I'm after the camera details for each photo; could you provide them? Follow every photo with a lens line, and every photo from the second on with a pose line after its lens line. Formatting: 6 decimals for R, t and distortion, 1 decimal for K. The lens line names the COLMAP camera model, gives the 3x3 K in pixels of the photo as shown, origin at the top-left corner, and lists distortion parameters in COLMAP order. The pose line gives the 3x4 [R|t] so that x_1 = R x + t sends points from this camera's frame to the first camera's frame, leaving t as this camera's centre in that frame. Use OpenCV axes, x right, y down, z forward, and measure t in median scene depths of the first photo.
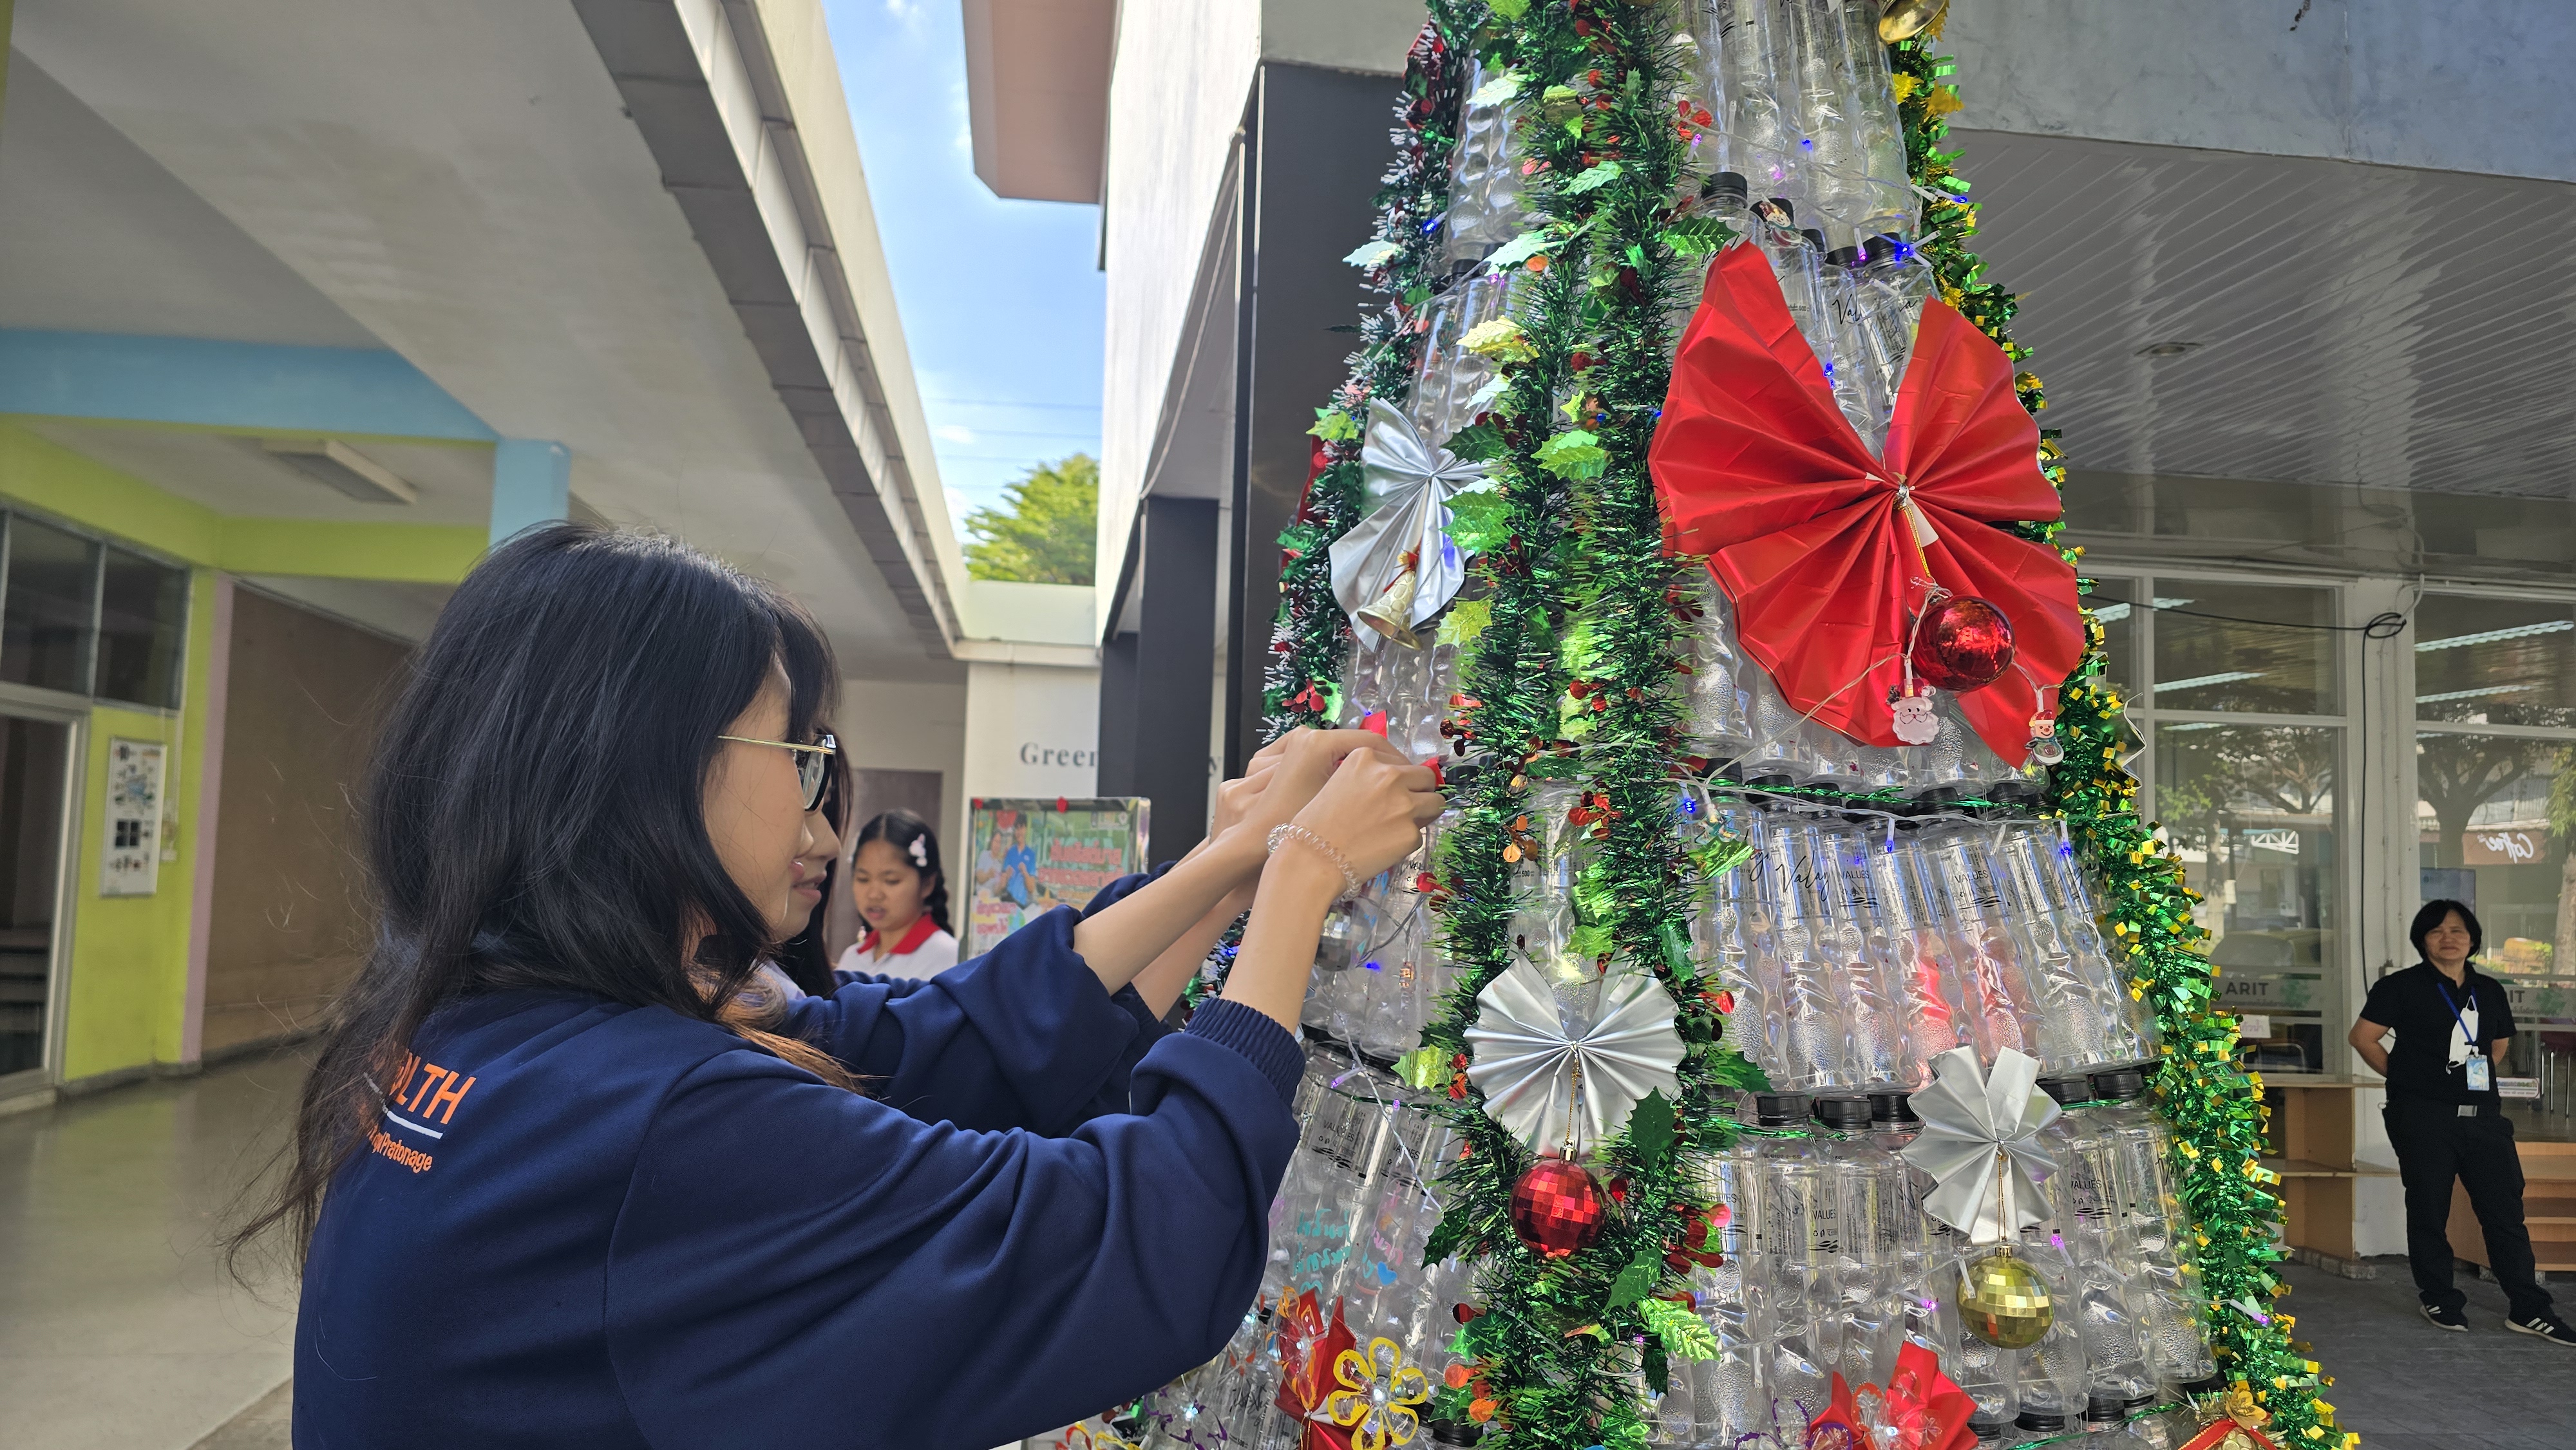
lens RADIAL K [[1737.5, 0, 1284.7], [0, 1737.5, 769.8], [0, 0, 1]] dist [0.001434, 0.000150]
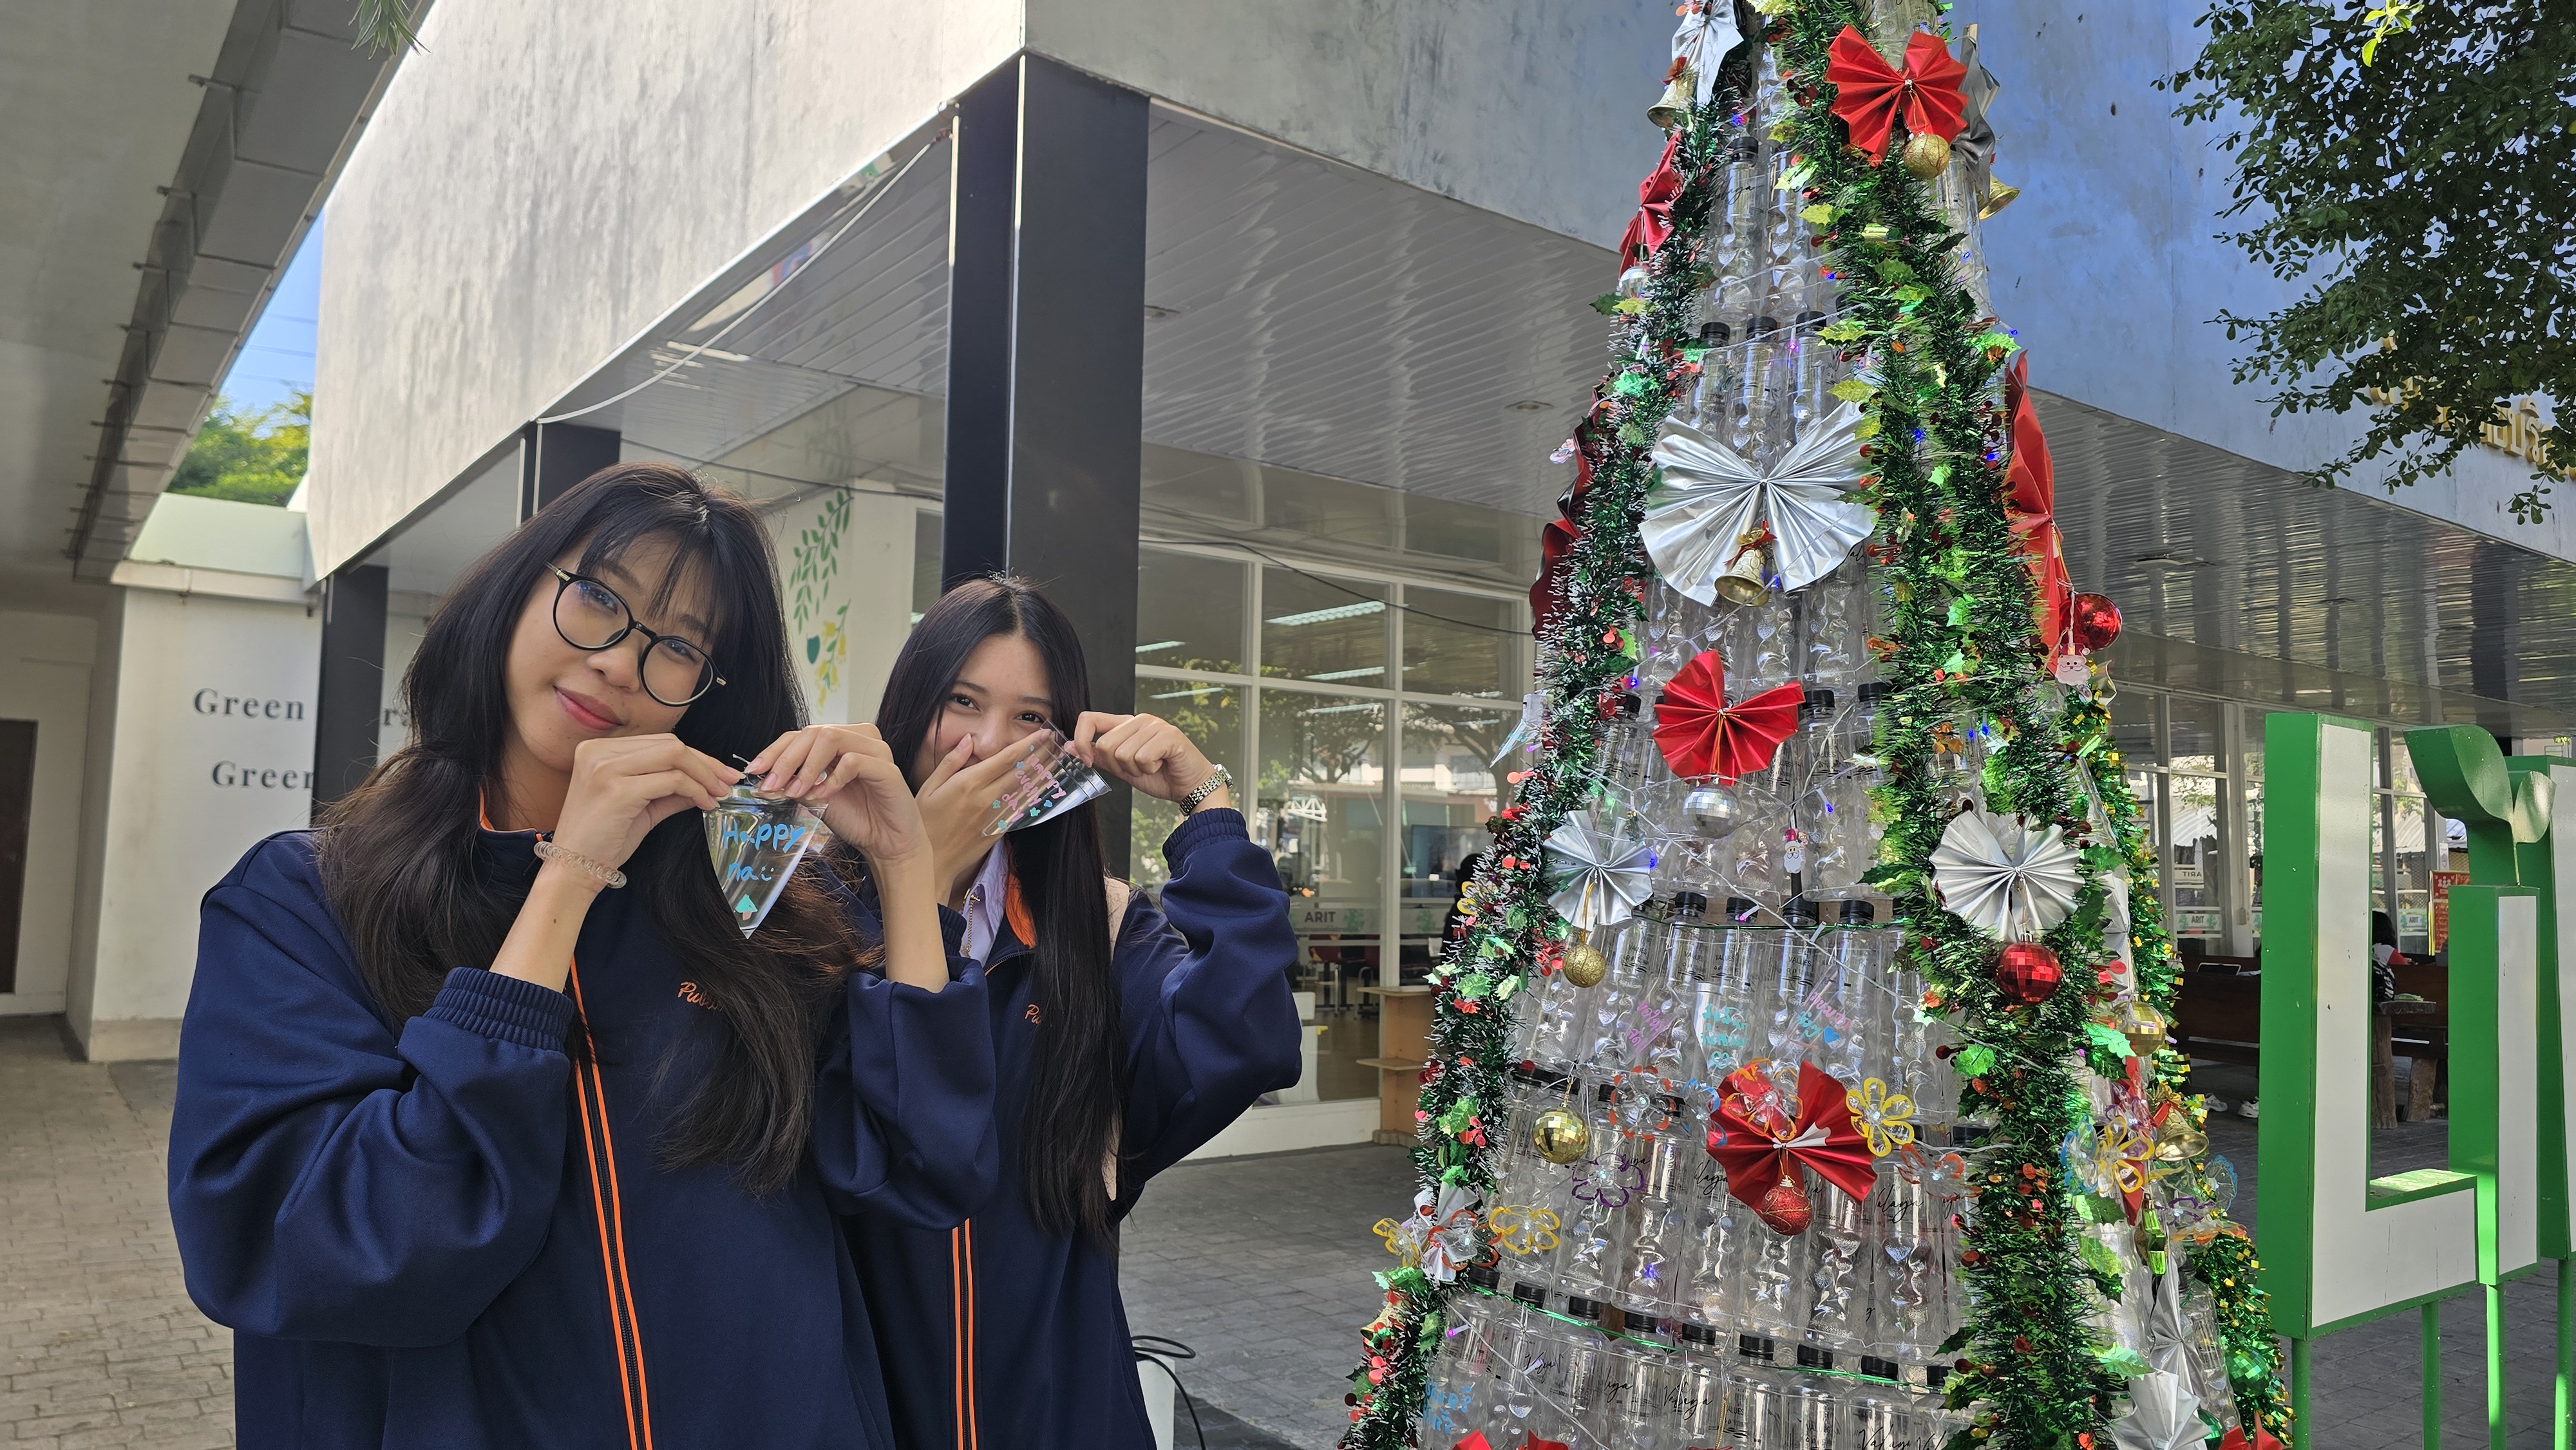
lens RADIAL K [[1731.9, 0, 1290.2], [0, 1731.9, 684.7], [0, 0, 1]] dist [0.002337, 0.000709]
pose [[0.827526, 0.035053, 0.560332, -0.259632], [-0.014111, 0.999032, -0.041656, 0.014226], [-0.561250, 0.026565, 0.827220, 0.020742]]
